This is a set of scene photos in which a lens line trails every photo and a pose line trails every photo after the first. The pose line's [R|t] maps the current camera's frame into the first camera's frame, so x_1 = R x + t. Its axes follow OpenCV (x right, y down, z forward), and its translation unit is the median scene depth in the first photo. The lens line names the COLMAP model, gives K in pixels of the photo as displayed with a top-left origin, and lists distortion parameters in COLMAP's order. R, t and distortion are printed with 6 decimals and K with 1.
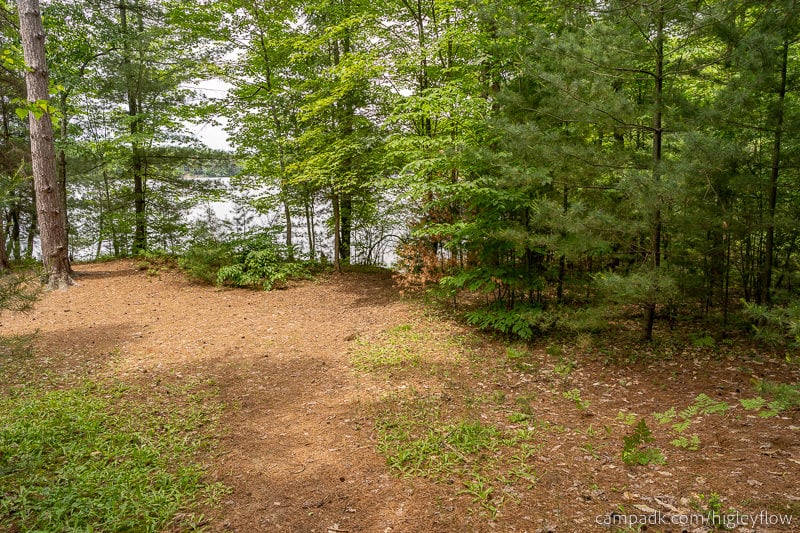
lens RADIAL K [[533.3, 0, 399.8], [0, 533.3, 276.1], [0, 0, 1]] dist [0.006614, -0.001197]
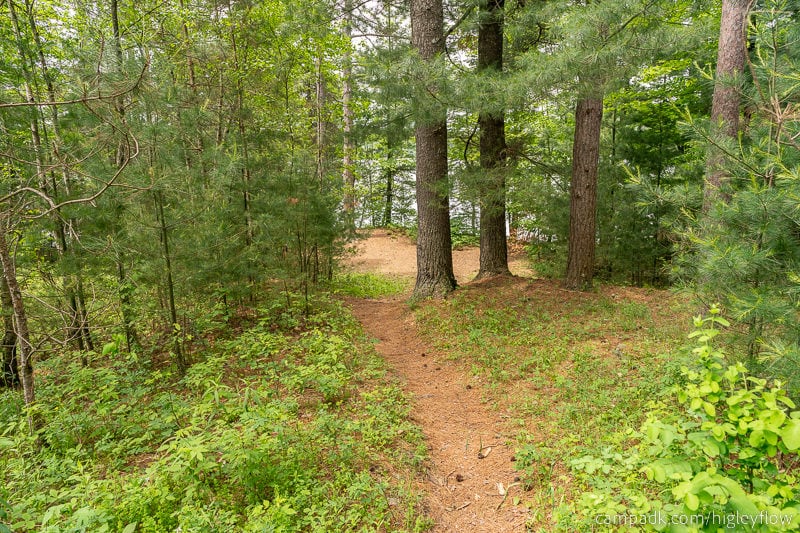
lens RADIAL K [[533.3, 0, 399.8], [0, 533.3, 276.1], [0, 0, 1]] dist [0.006614, -0.001197]
pose [[0.912800, 0.086717, -0.399095, 0.244721], [-0.070675, 0.995995, 0.054769, 0.022309], [0.402246, -0.021787, 0.915272, -0.548668]]
